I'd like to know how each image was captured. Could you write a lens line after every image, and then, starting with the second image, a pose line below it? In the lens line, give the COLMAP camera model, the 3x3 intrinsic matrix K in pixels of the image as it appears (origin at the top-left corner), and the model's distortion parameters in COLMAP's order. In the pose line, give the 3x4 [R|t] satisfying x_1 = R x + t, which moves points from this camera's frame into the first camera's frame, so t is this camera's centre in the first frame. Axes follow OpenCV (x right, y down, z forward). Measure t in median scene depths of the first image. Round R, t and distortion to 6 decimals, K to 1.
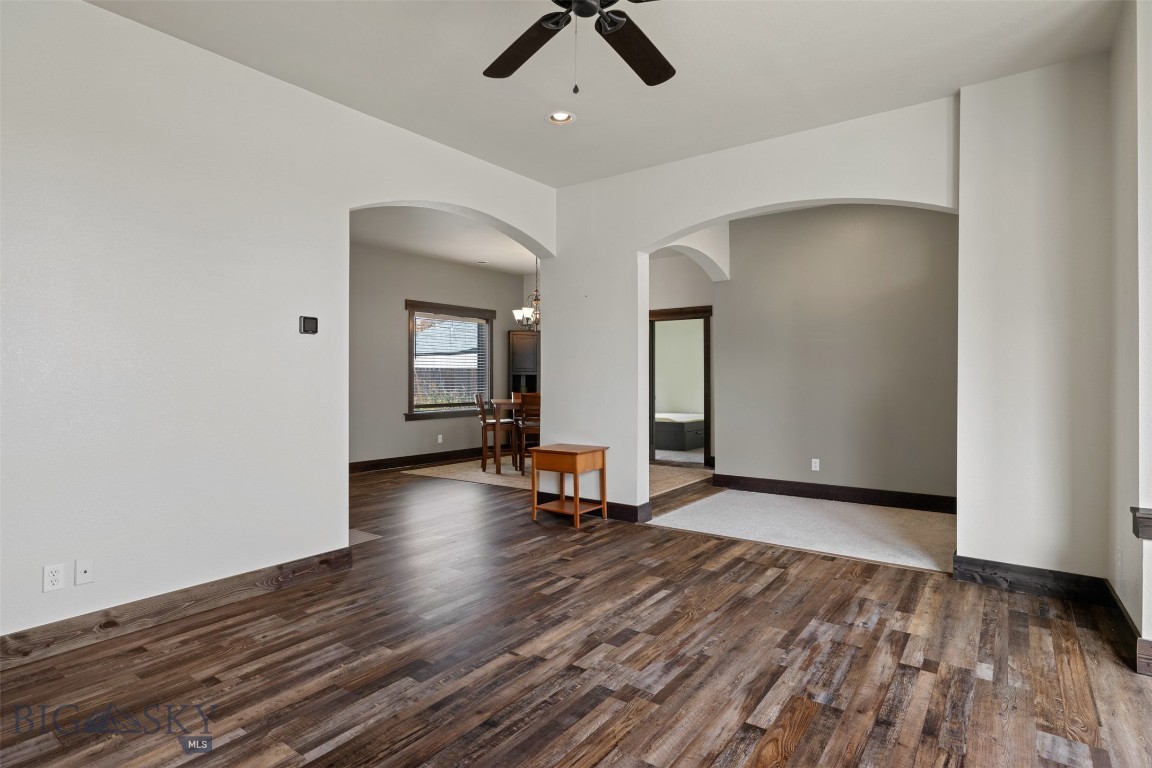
lens RADIAL K [[593.6, 0, 580.4], [0, 593.6, 387.3], [0, 0, 1]] dist [-0.003730, 0.000570]
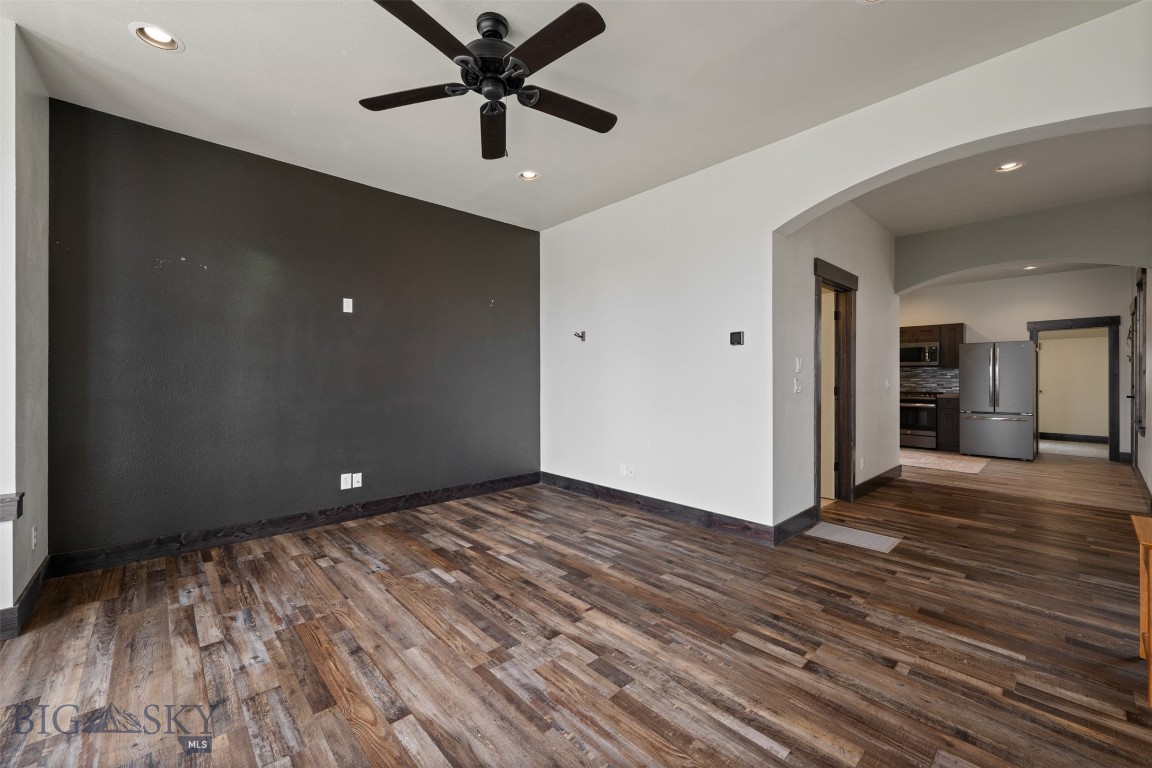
lens RADIAL K [[463.3, 0, 572.5], [0, 463.3, 378.9], [0, 0, 1]] dist [-0.001972, 0.000428]
pose [[-0.205386, 0.004133, -0.978672, 0.769038], [-0.018911, 0.999788, 0.008191, -0.023065], [0.978498, 0.020190, -0.205264, 1.090579]]
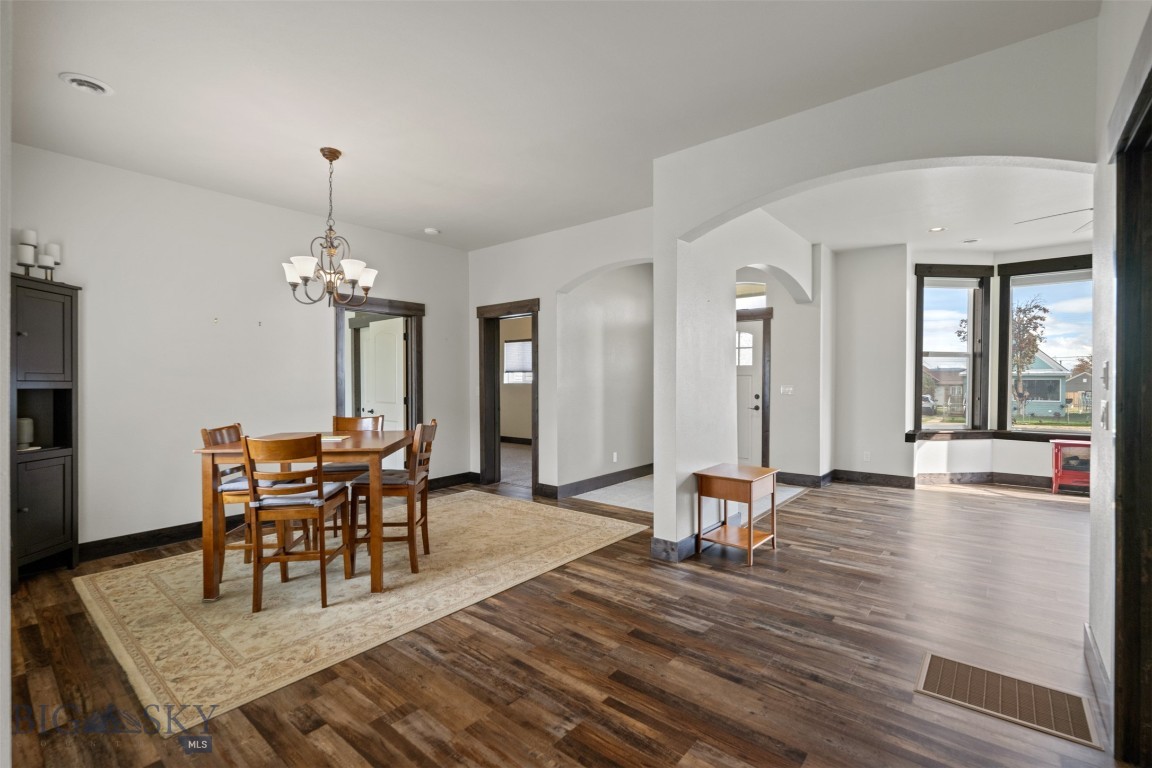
lens RADIAL K [[515.1, 0, 585.0], [0, 515.1, 376.9], [0, 0, 1]] dist [0.007402, 0.000283]
pose [[0.067847, 0.006904, 0.997672, -1.502199], [0.020024, 0.999765, -0.008281, -0.068767], [-0.997495, 0.020539, 0.067693, 2.169300]]
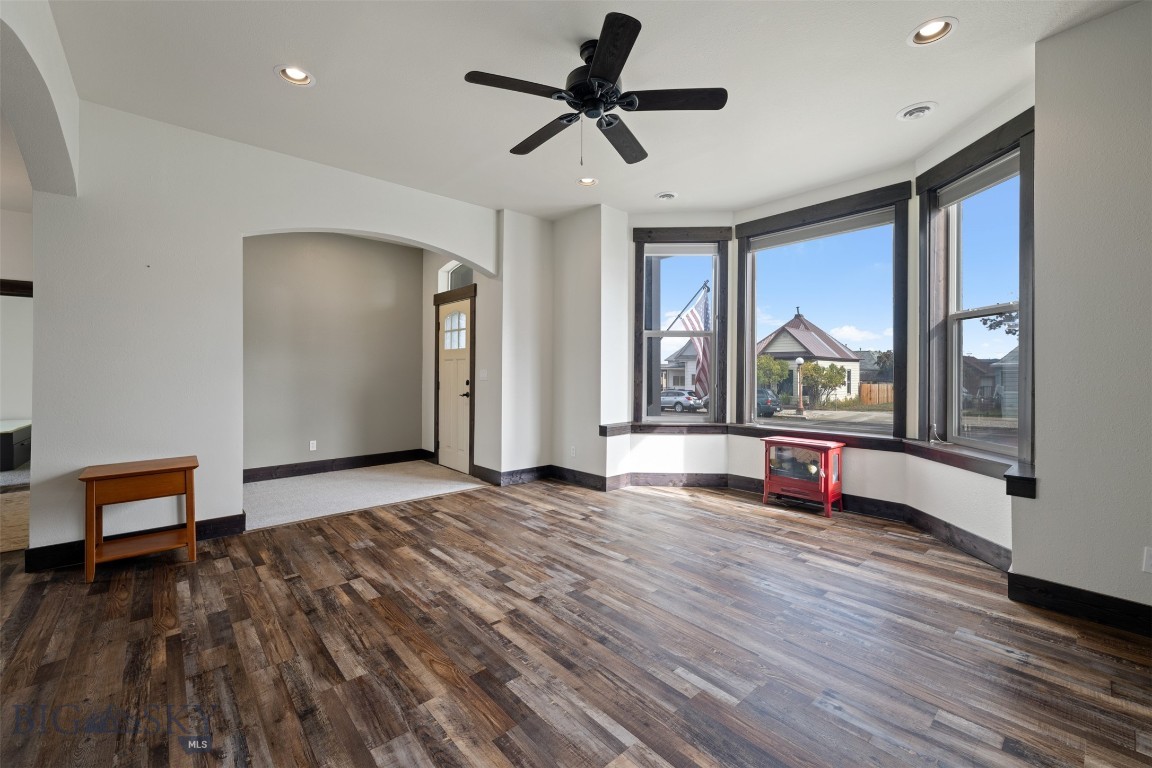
lens RADIAL K [[463.3, 0, 571.9], [0, 463.3, 378.2], [0, 0, 1]] dist [-0.001972, 0.000428]
pose [[0.221768, -0.012897, 0.975014, -0.864077], [0.017167, 0.999809, 0.009321, -0.008582], [-0.974948, 0.014671, 0.221947, 0.631052]]
